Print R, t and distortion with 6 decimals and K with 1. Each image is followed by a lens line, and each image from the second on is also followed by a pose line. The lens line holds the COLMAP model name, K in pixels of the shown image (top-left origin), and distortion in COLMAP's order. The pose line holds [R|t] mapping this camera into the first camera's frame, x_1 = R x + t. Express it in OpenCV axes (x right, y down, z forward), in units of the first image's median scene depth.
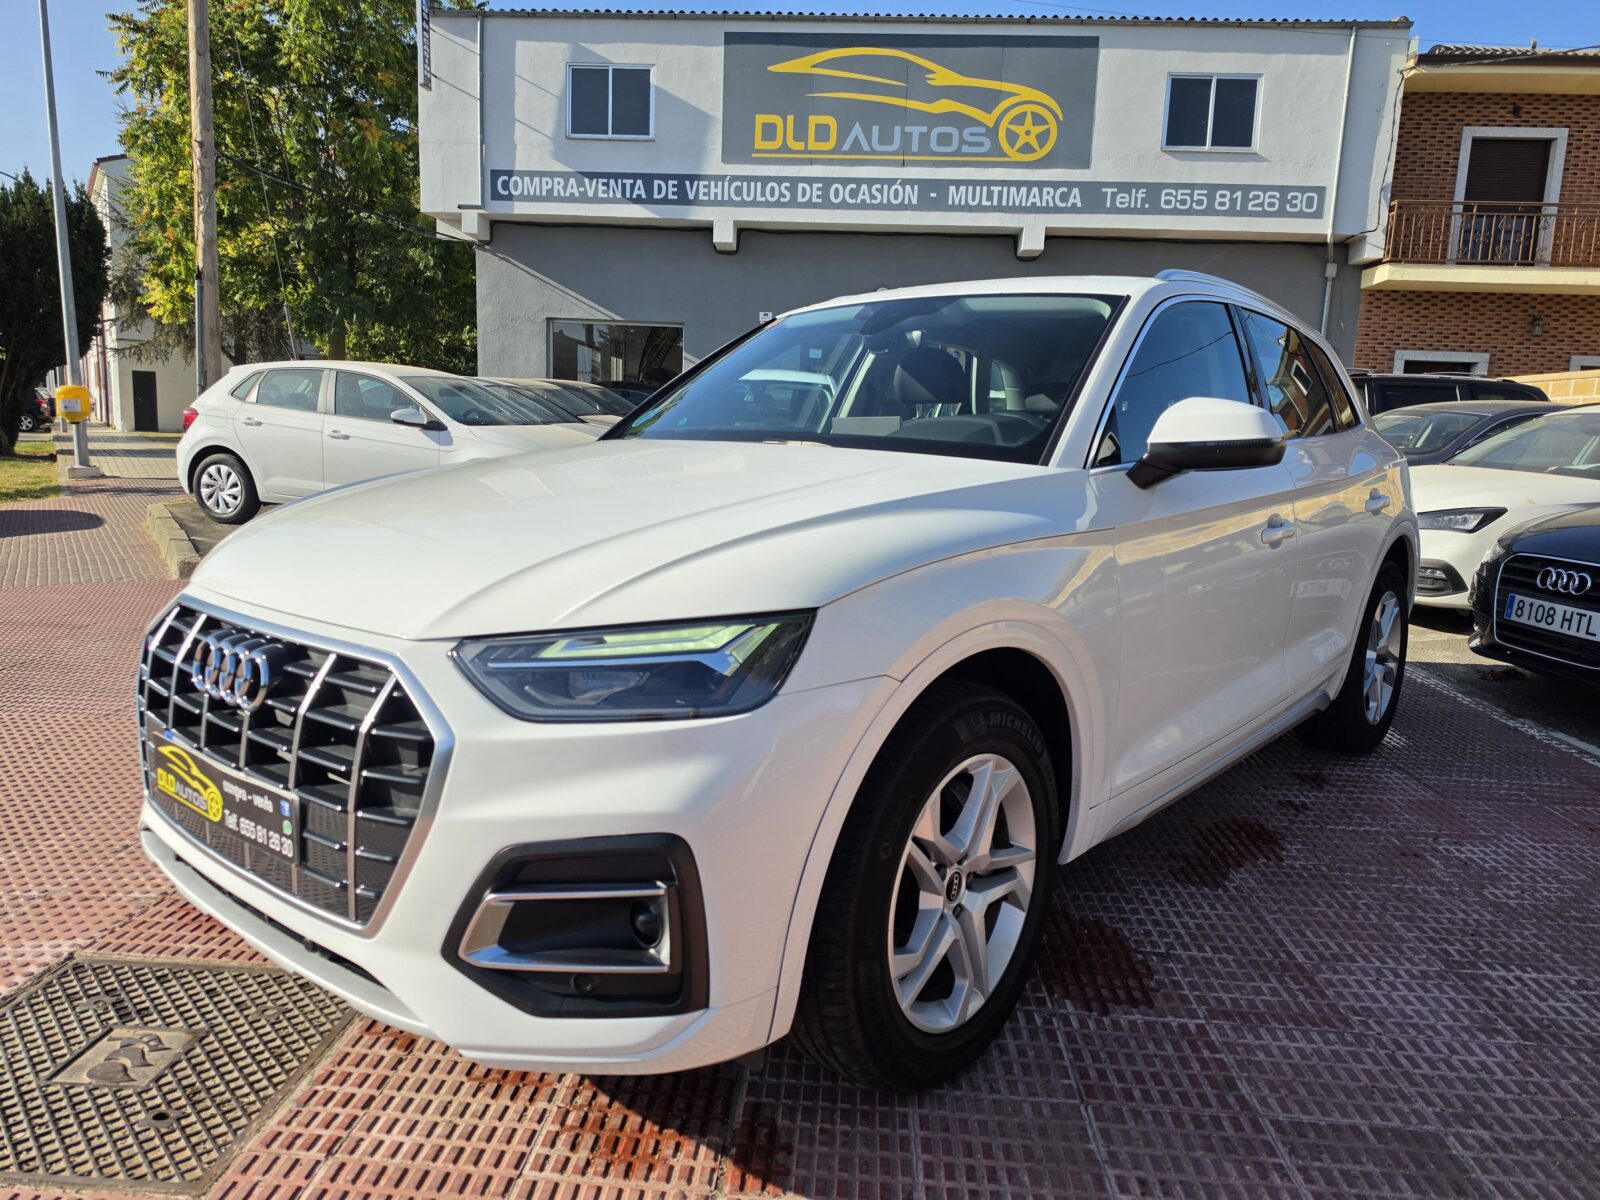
lens RADIAL K [[1097.6, 0, 800.0], [0, 1097.6, 600.0], [0, 0, 1]] dist [0.043977, -0.055986]
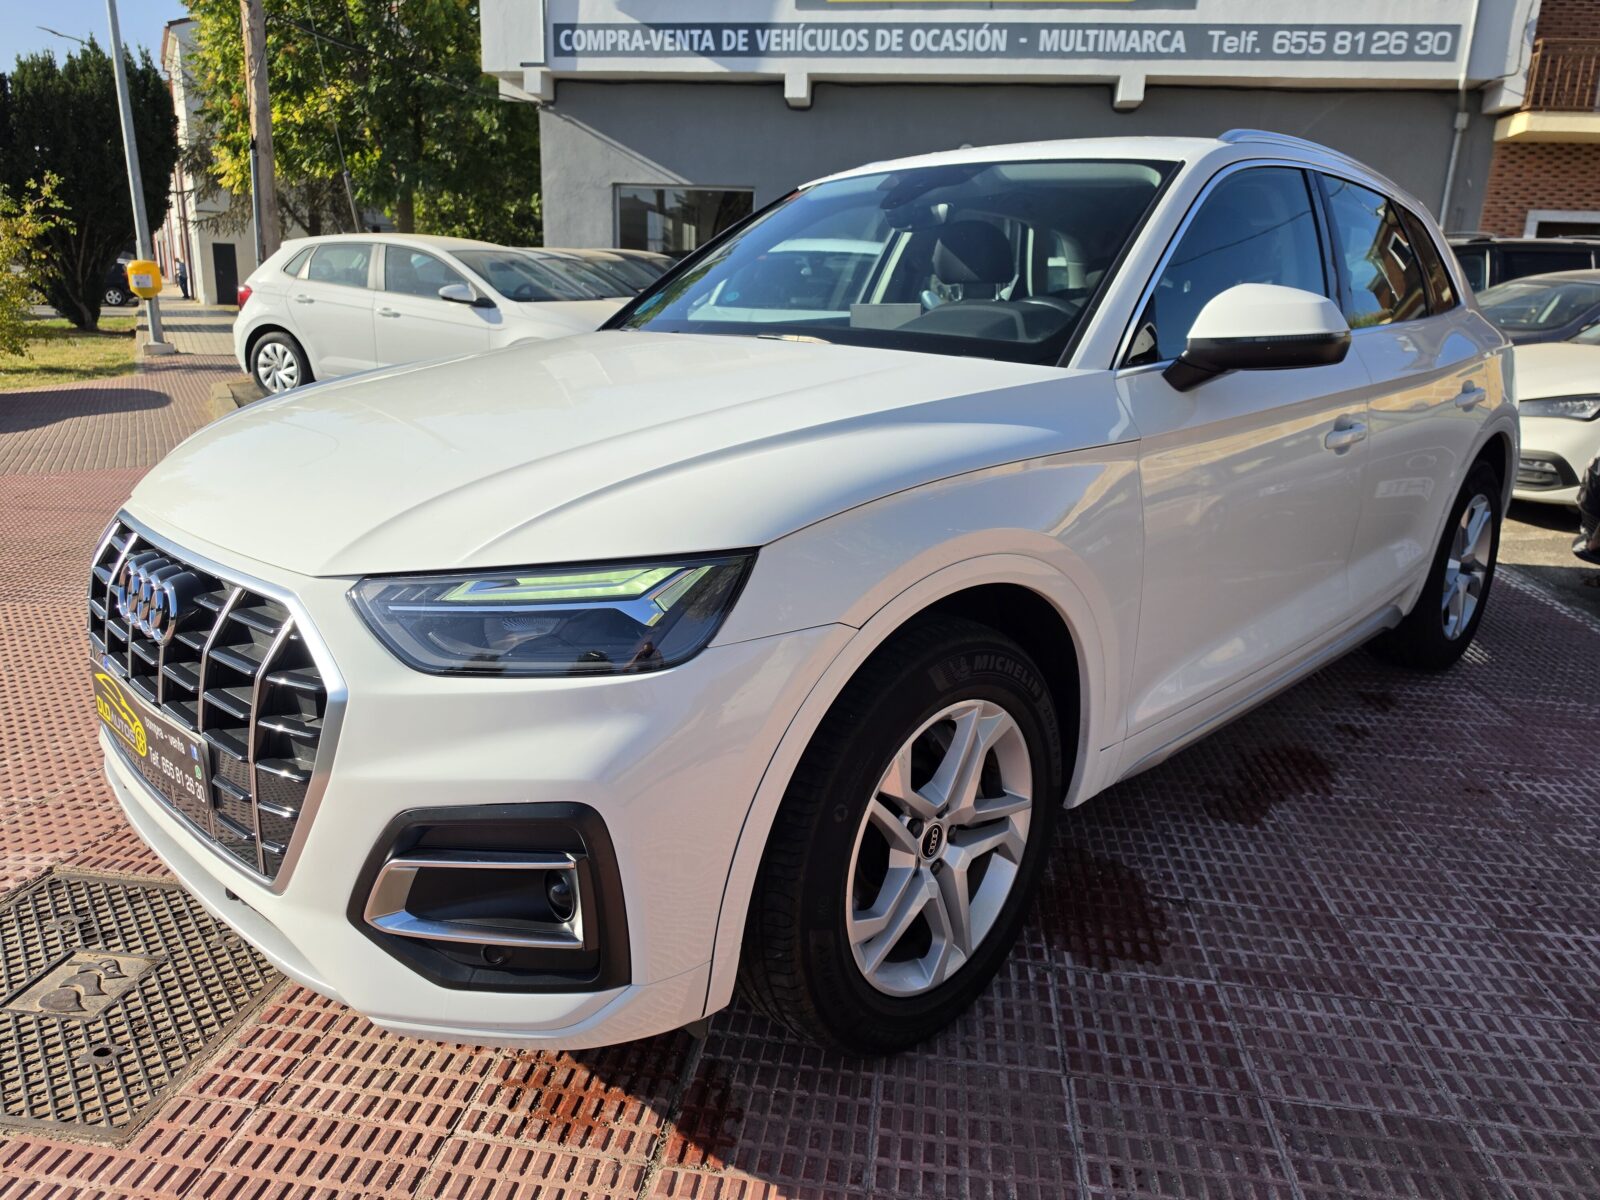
lens RADIAL K [[1110.4, 0, 800.0], [0, 1110.4, 600.0], [0, 0, 1]] dist [0.032979, -0.049348]
pose [[0.997372, 0.014222, -0.071042, 0.068794], [-0.006306, 0.993864, 0.110426, -0.029421], [0.072176, -0.109688, 0.991342, 0.074290]]
